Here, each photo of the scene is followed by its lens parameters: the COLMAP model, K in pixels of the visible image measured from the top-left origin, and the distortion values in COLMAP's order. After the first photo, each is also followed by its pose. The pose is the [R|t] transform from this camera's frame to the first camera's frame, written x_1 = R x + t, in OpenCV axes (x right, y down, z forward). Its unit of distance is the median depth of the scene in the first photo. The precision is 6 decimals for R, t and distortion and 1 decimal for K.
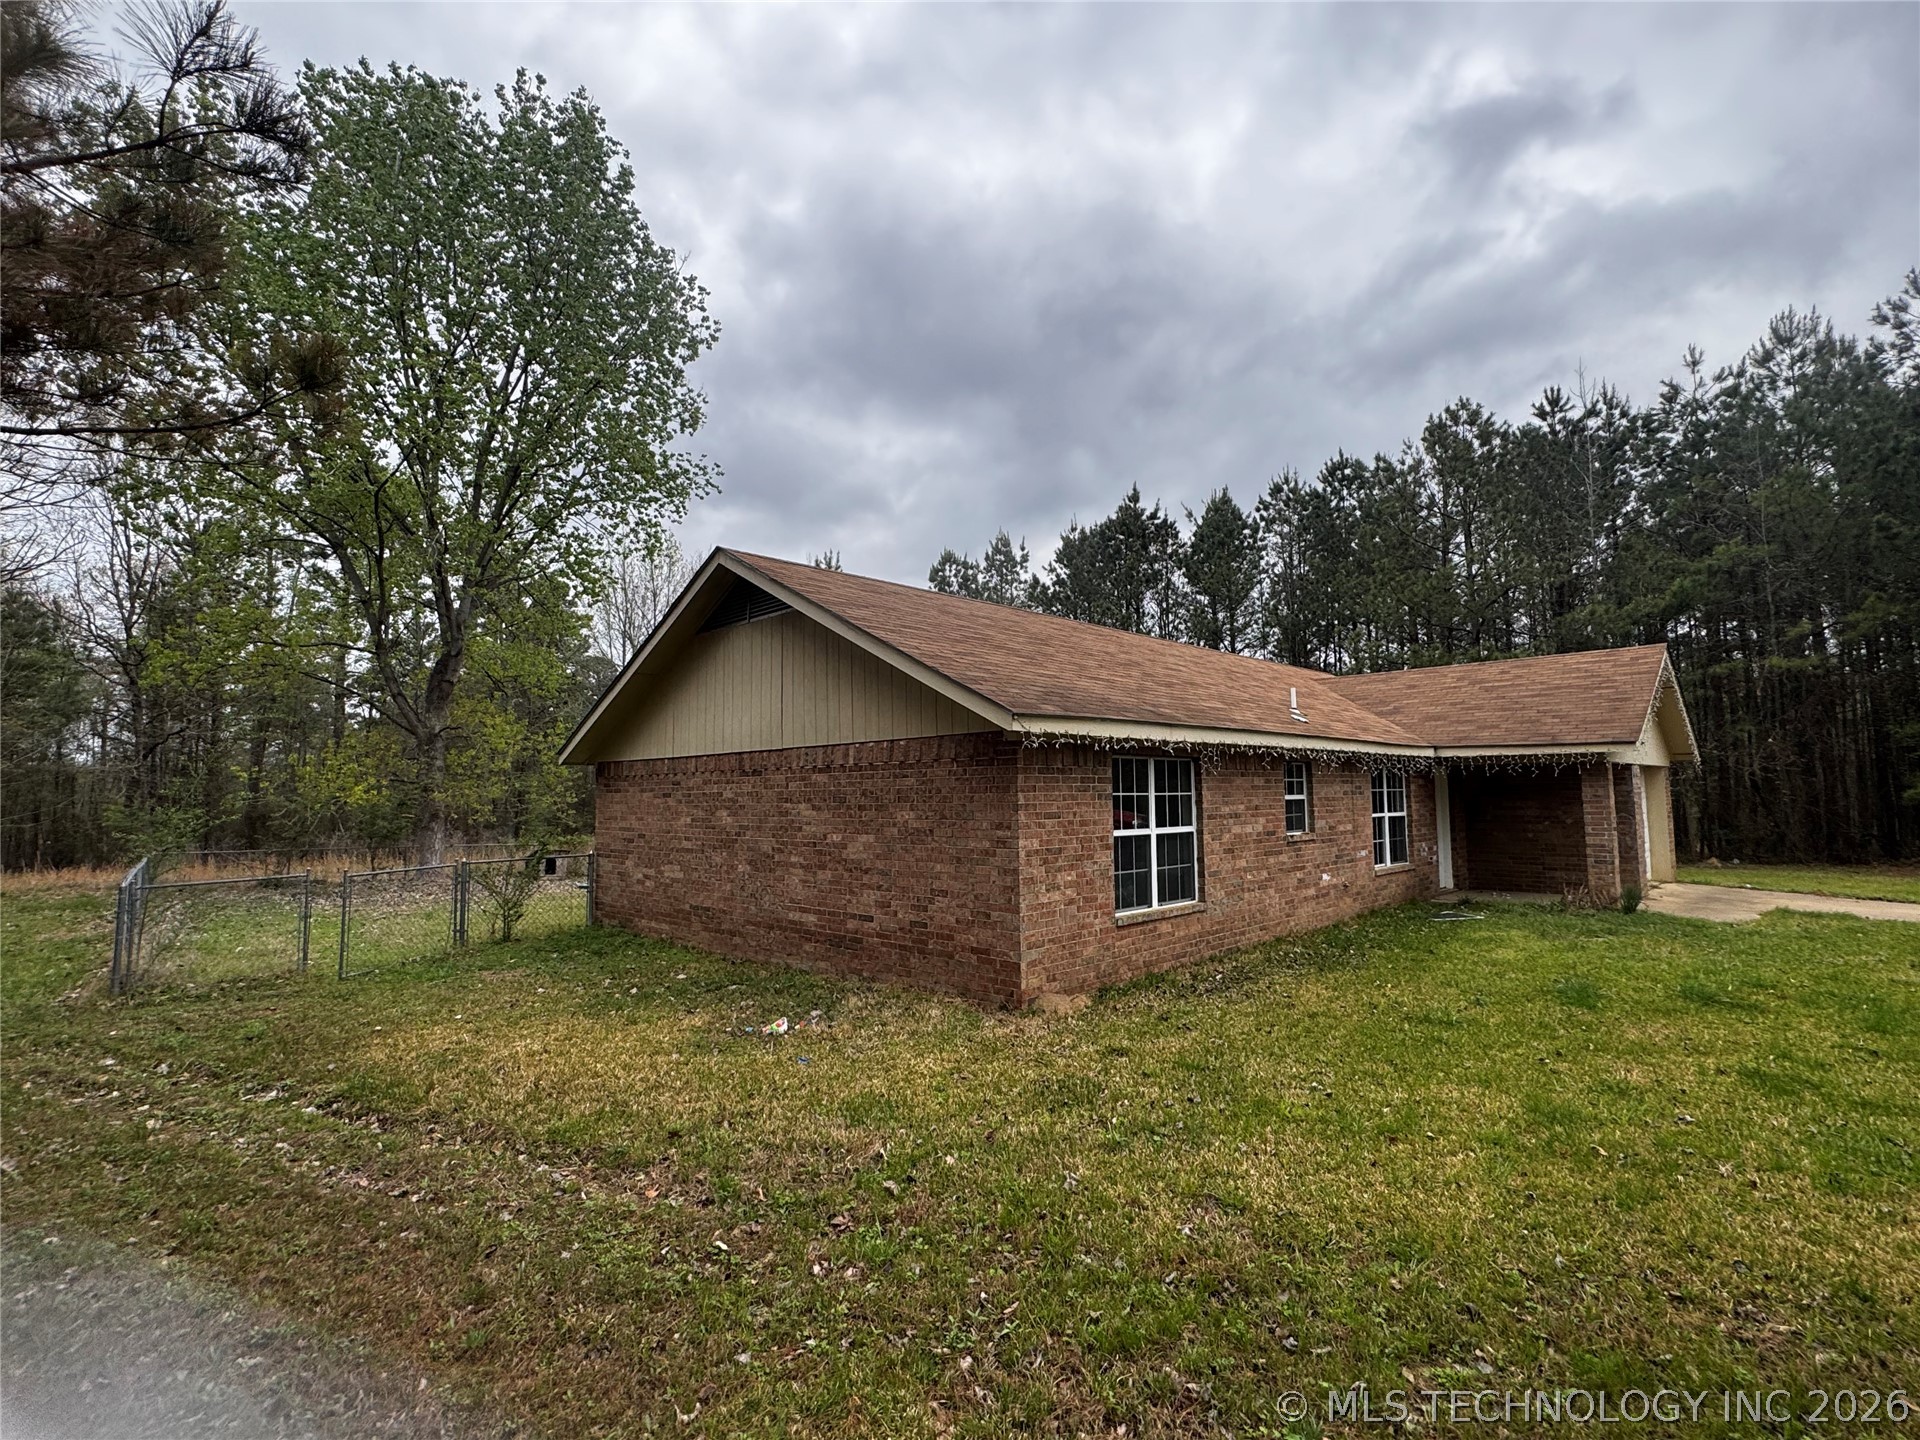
lens RADIAL K [[900.9, 0, 959.7], [0, 900.9, 719.8], [0, 0, 1]] dist [-0.002466, 0.000375]
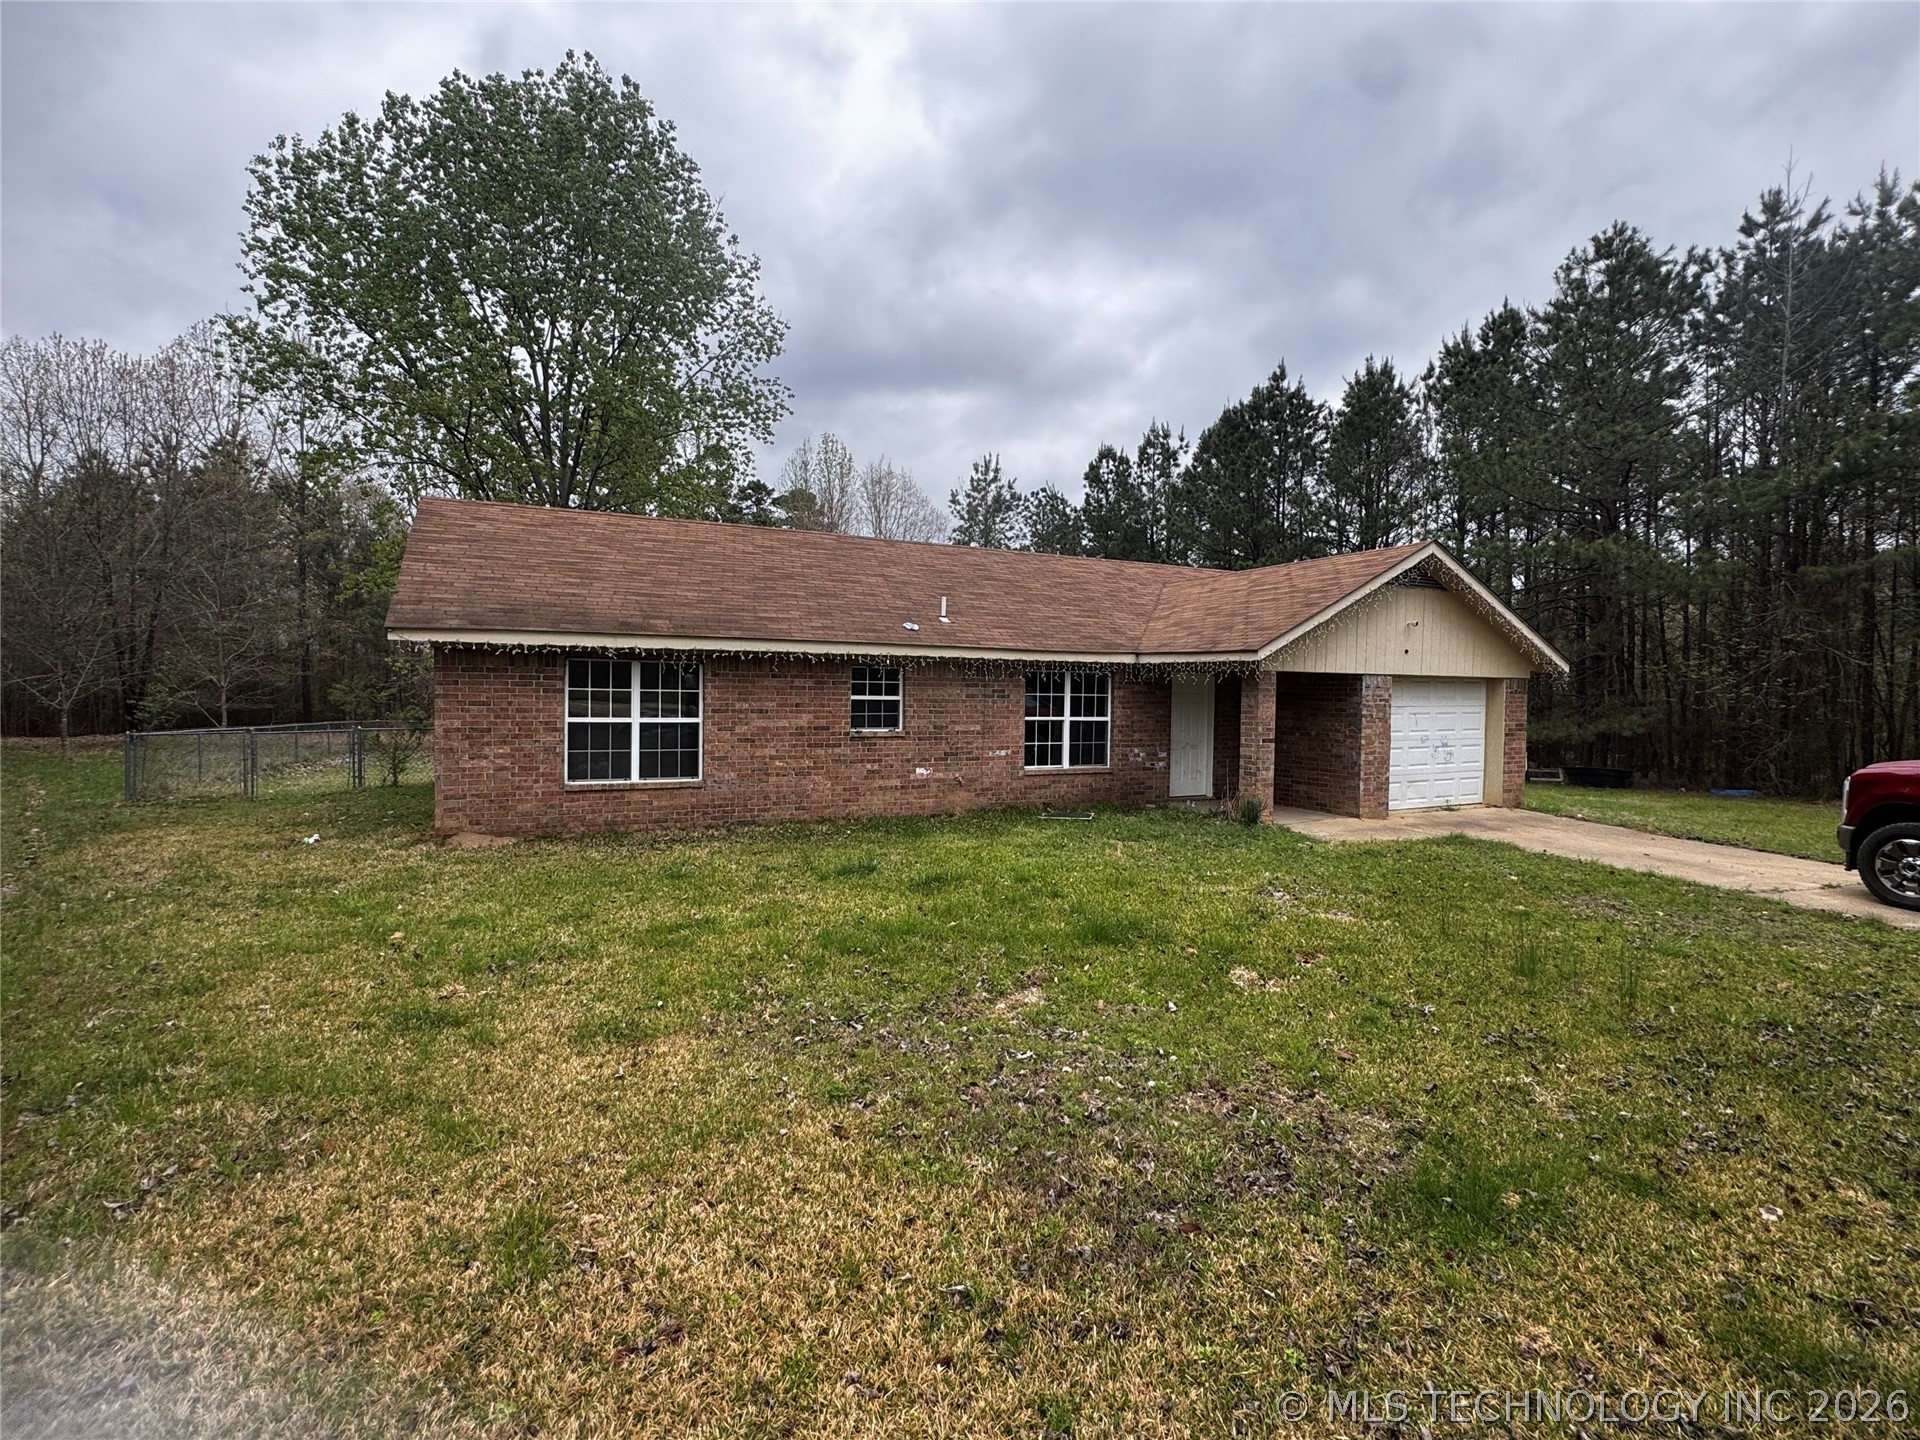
lens RADIAL K [[900.9, 0, 958.3], [0, 900.9, 720.6], [0, 0, 1]] dist [-0.002466, 0.000375]
pose [[0.946216, 0.033893, -0.321755, 0.742121], [0.002746, 0.993621, 0.112742, -0.009950], [0.323524, -0.107561, 0.940087, -0.013081]]
